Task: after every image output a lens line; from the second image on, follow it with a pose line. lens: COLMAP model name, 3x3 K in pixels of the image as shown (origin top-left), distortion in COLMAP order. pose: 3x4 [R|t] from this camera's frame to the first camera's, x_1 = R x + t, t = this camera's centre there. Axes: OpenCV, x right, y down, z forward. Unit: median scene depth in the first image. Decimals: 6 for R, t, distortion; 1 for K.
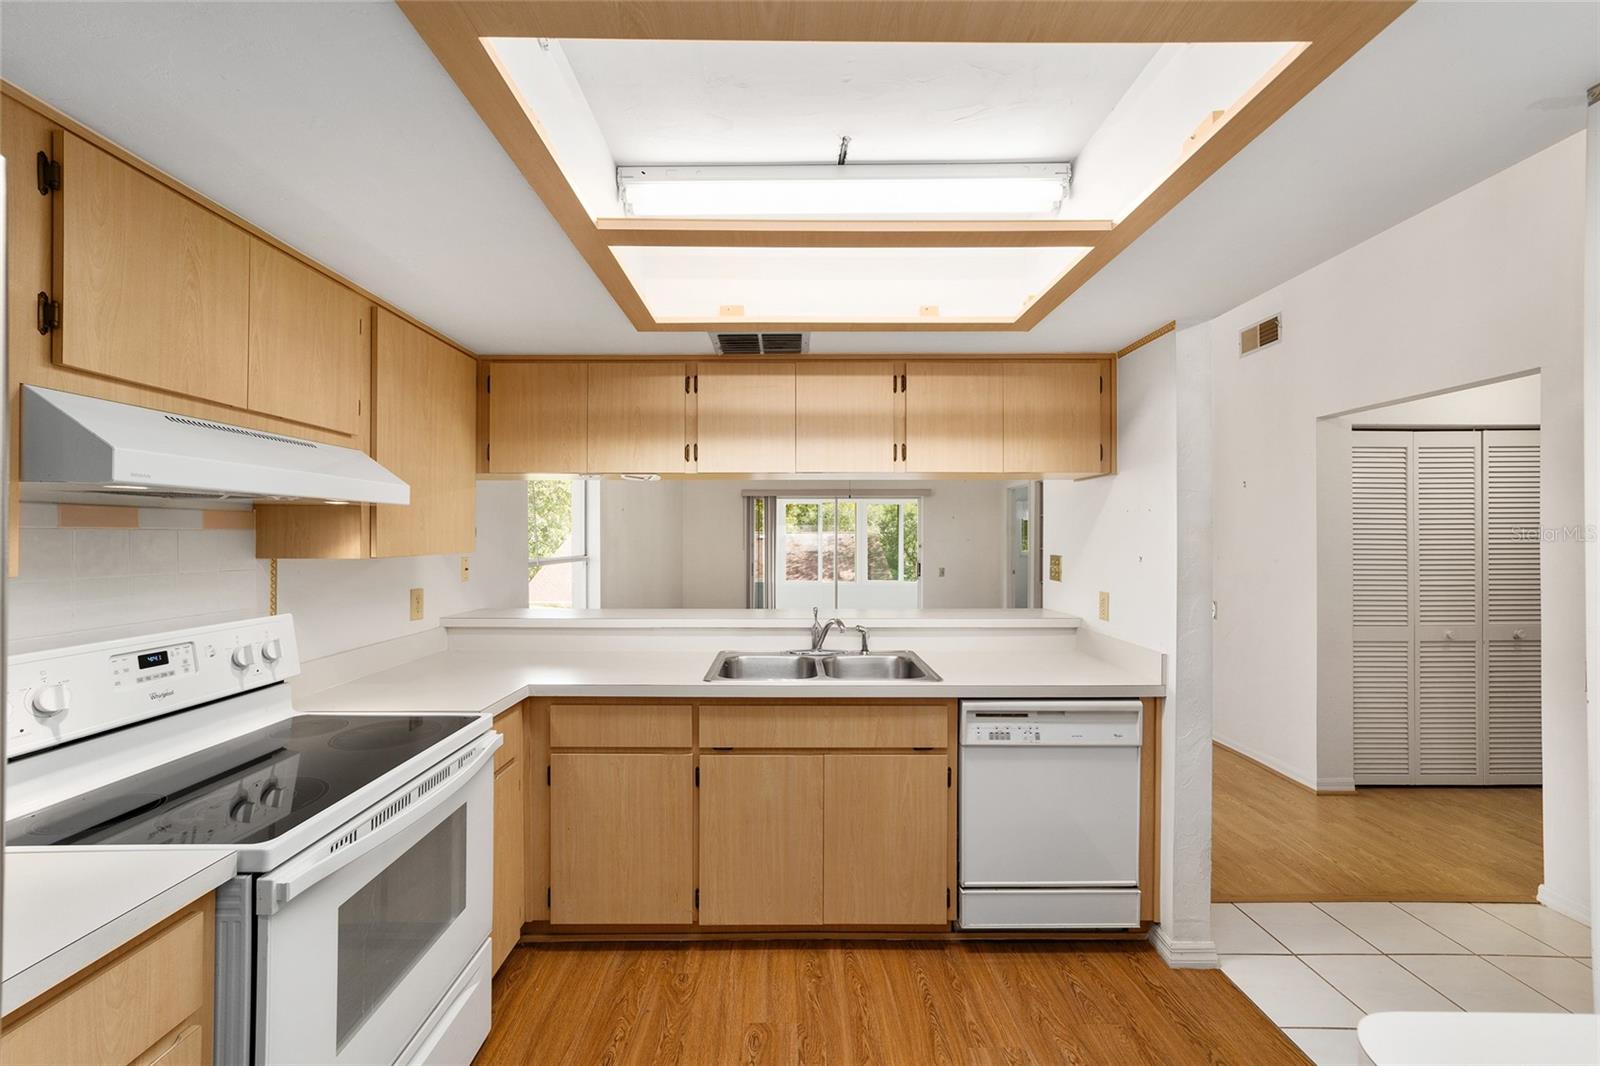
lens RADIAL K [[620.3, 0, 794.5], [0, 620.3, 533.1], [0, 0, 1]] dist [-0.016335, 0.008529]
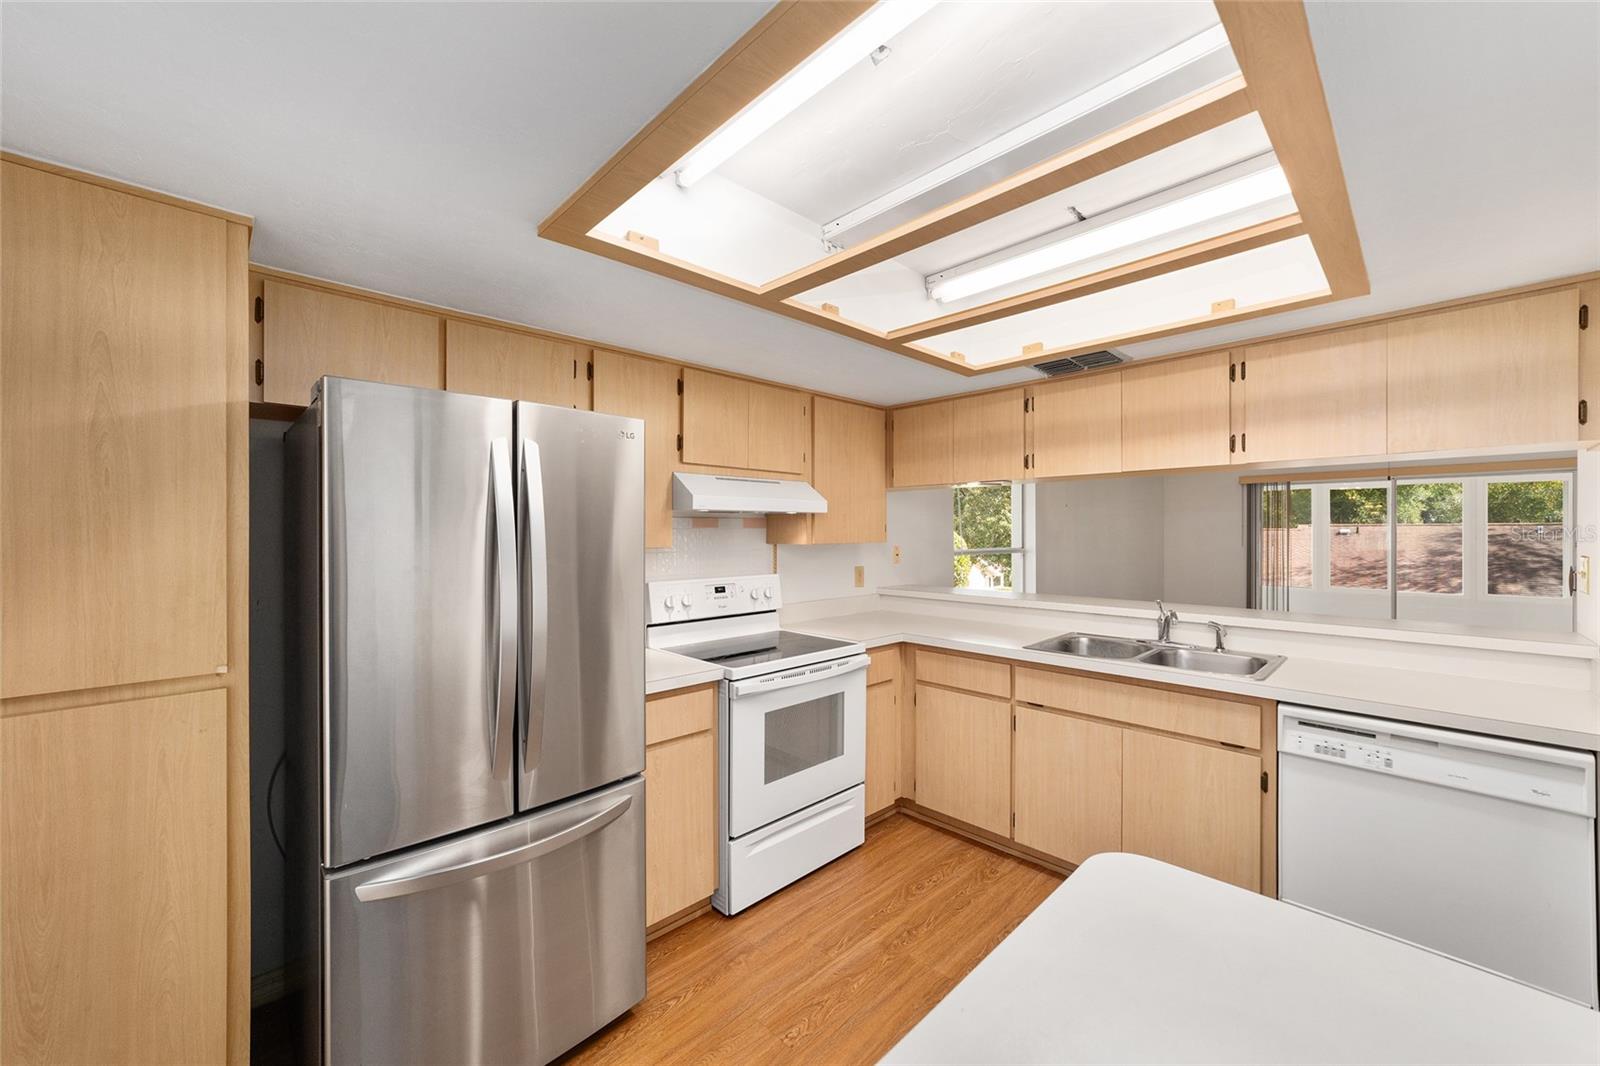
lens RADIAL K [[611.3, 0, 782.4], [0, 611.3, 524.6], [0, 0, 1]] dist [-0.014700, 0.007915]
pose [[0.682110, -0.010230, -0.731178, 0.439214], [0.006284, 0.999947, -0.008128, -0.000566], [0.731223, 0.000950, 0.682138, -0.190482]]
